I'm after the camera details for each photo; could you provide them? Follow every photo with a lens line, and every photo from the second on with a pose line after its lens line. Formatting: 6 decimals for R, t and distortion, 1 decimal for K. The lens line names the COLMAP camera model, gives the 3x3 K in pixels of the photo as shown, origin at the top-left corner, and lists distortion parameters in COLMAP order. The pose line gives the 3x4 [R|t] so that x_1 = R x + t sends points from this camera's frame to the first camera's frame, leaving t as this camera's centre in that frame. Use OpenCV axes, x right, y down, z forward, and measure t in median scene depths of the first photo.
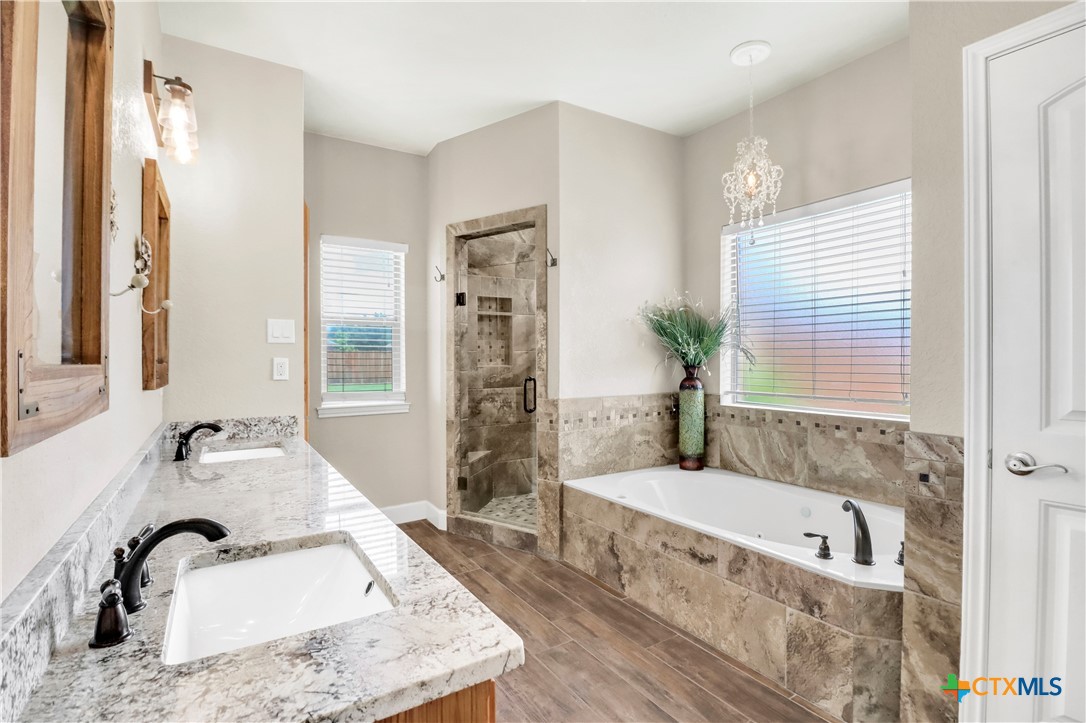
lens RADIAL K [[523.5, 0, 554.2], [0, 523.5, 357.9], [0, 0, 1]] dist [-0.000251, -0.001116]
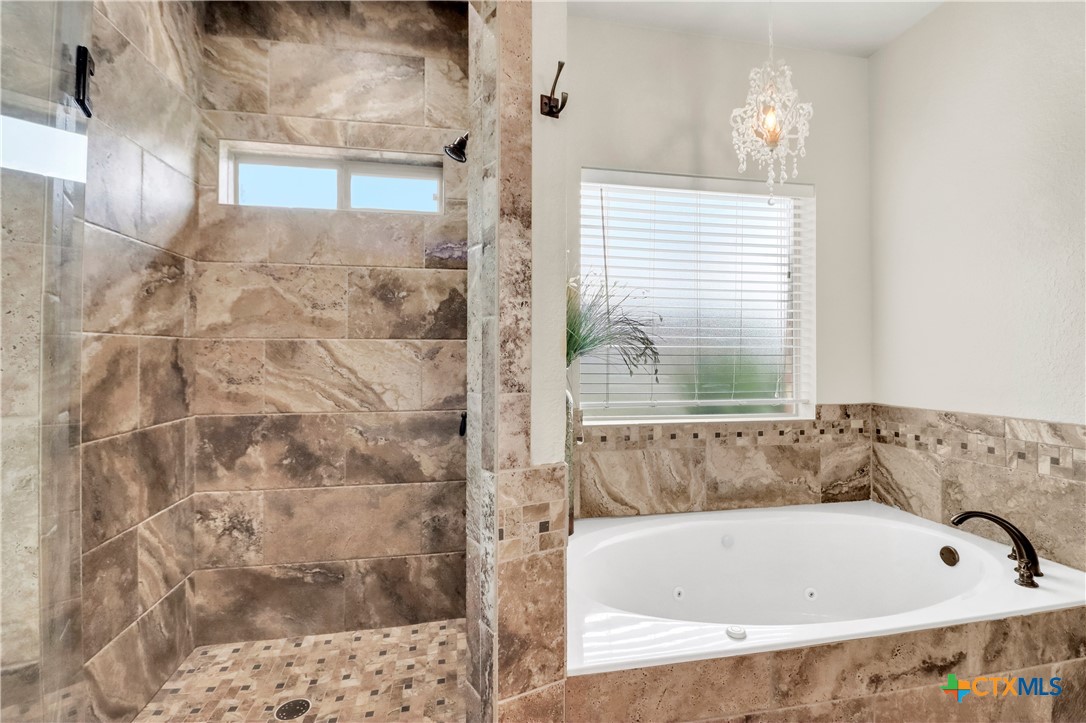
lens RADIAL K [[503.1, 0, 551.6], [0, 503.1, 348.3], [0, 0, 1]] dist [0.000138, -0.011272]
pose [[0.374754, 0.017748, 0.926954, -0.366981], [-0.004547, 0.999840, -0.017305, 0.001112], [-0.927113, 0.002270, 0.374775, 0.933638]]
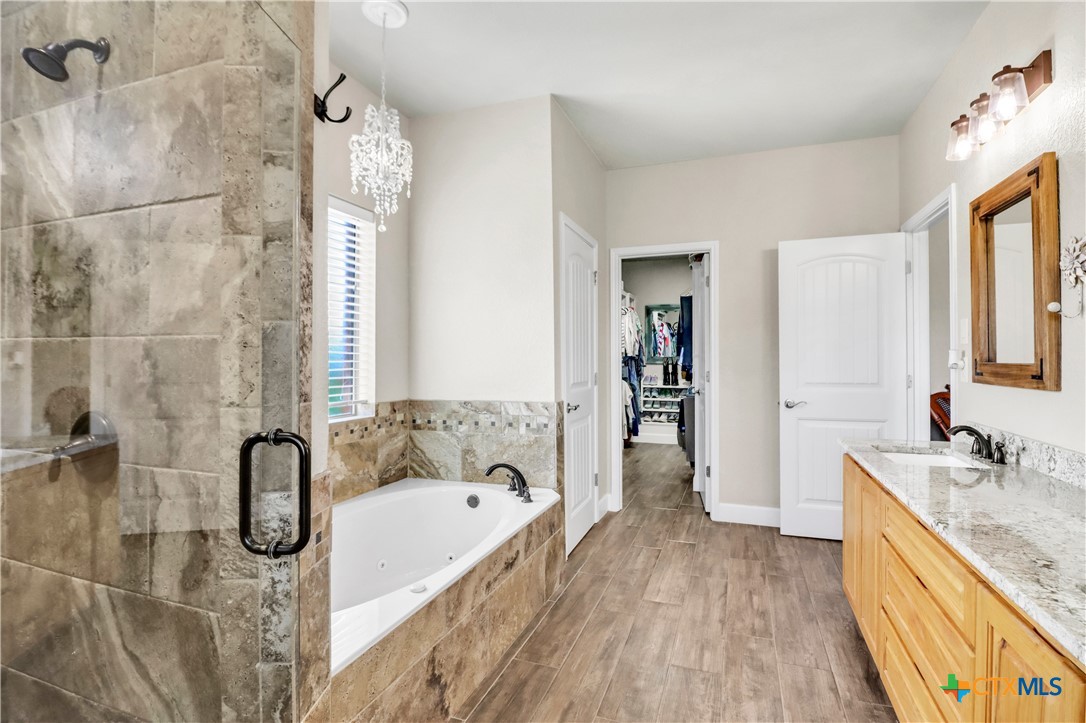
lens RADIAL K [[523.5, 0, 554.2], [0, 523.5, 357.9], [0, 0, 1]] dist [-0.000251, -0.001116]
pose [[-0.611251, 0.007705, 0.791399, -0.432161], [0.002567, 0.999967, -0.007752, -0.000560], [-0.791432, -0.002707, -0.611251, 1.187343]]
